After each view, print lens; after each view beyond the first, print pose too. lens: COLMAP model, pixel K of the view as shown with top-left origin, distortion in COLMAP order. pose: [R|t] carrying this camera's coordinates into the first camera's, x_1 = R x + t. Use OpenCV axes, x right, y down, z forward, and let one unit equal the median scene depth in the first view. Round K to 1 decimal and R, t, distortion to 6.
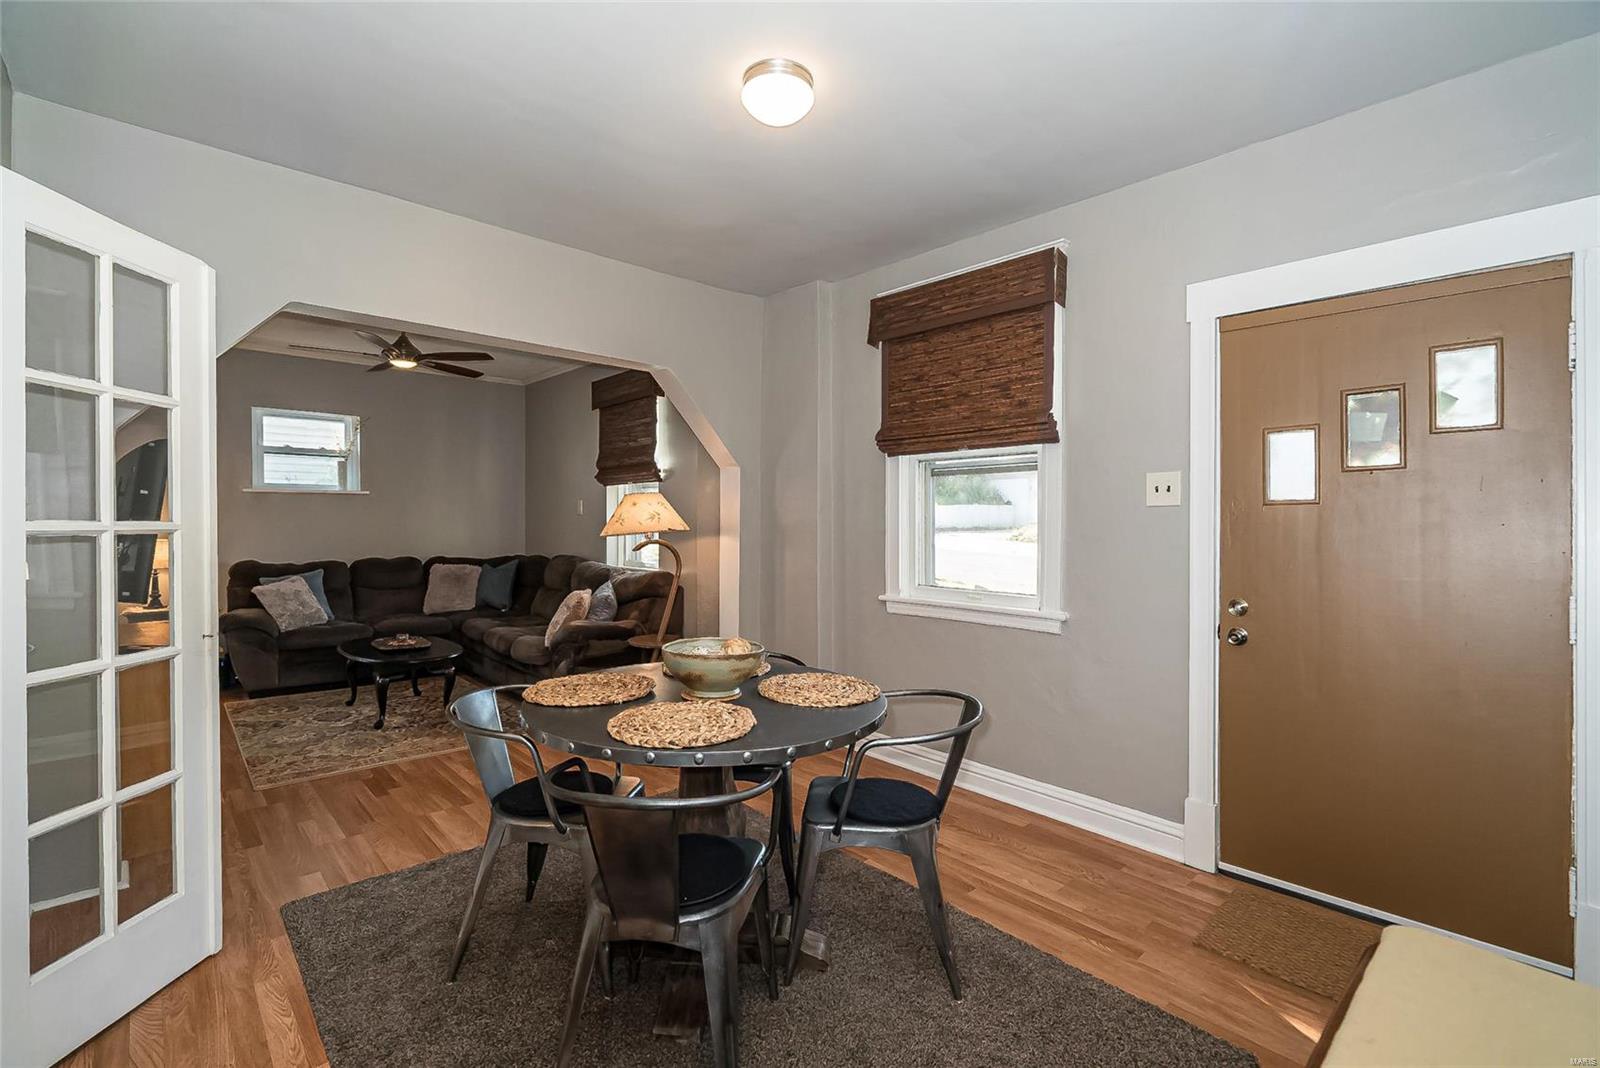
lens RADIAL K [[687.6, 0, 797.0], [0, 687.6, 528.5], [0, 0, 1]] dist [-0.000538, 0.000064]
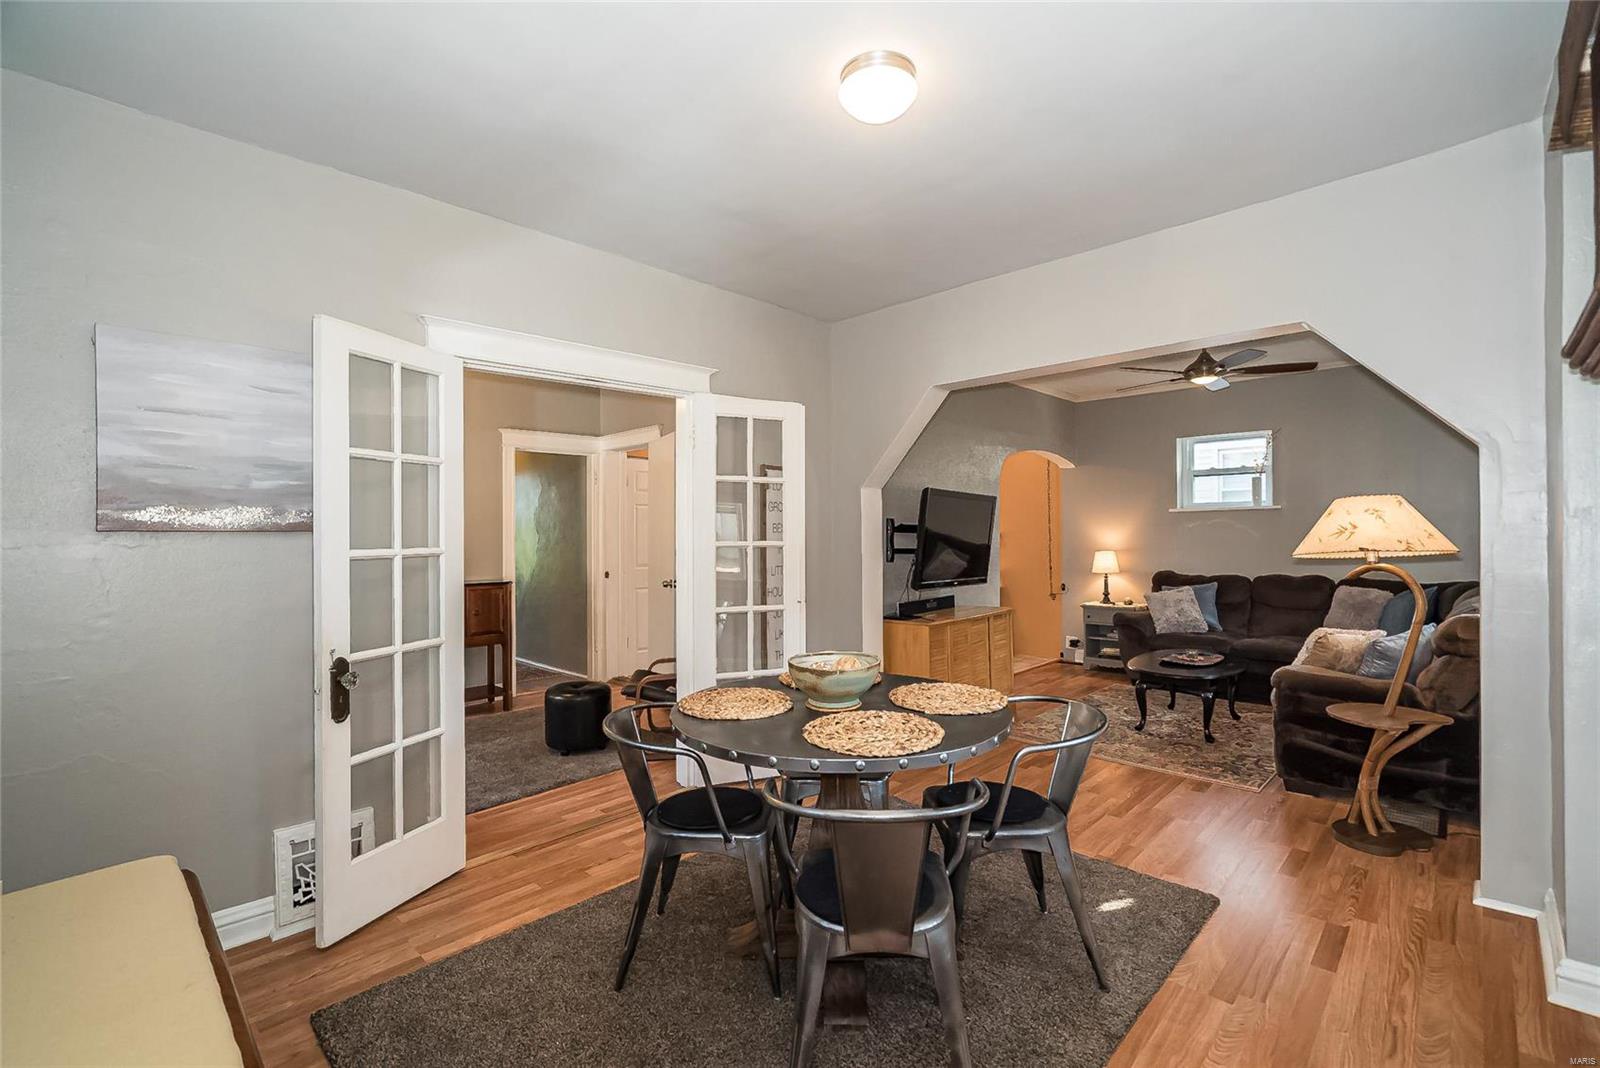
lens RADIAL K [[726.7, 0, 856.3], [0, 726.7, 530.4], [0, 0, 1]] dist [0.000411, -0.000030]
pose [[0.115546, -0.010939, -0.993242, 0.360173], [-0.002412, 0.999933, -0.011294, -0.006531], [0.993299, 0.003700, 0.115512, 0.319946]]
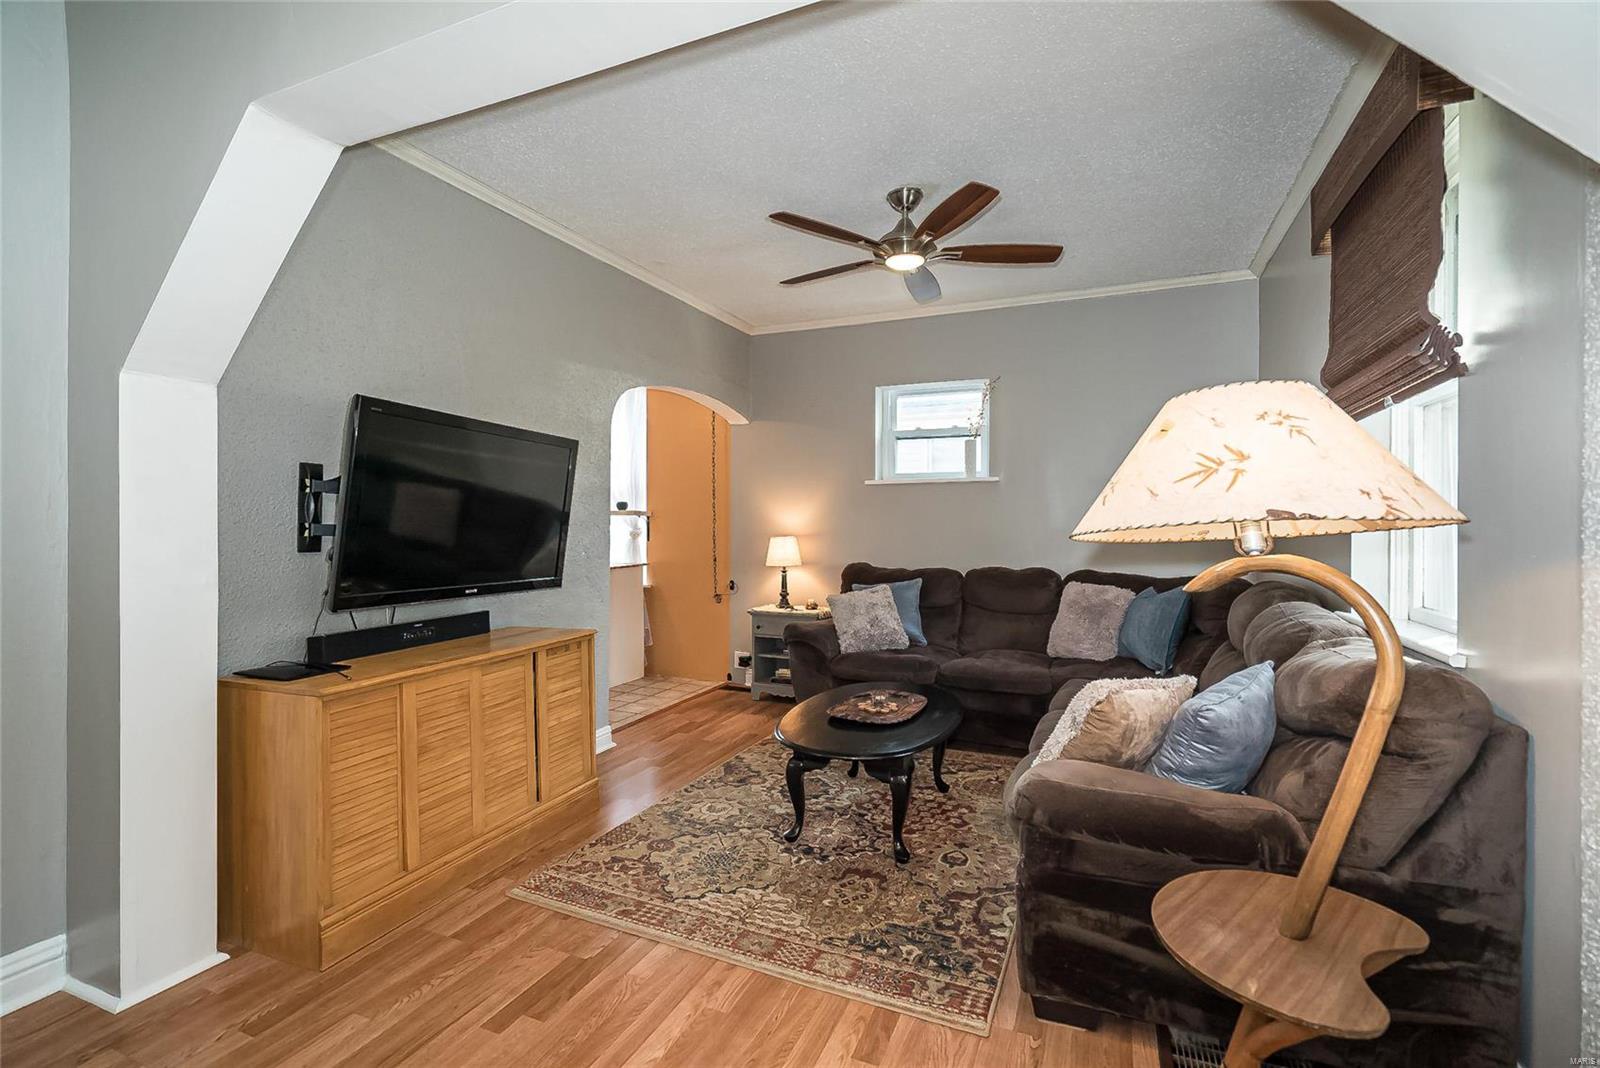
lens RADIAL K [[687.6, 0, 797.0], [0, 687.6, 528.5], [0, 0, 1]] dist [-0.000538, 0.000064]
pose [[0.378621, 0.001076, -0.925551, -0.020293], [-0.009966, 0.999946, -0.002914, 0.006292], [0.925498, 0.010327, 0.378611, 0.575219]]
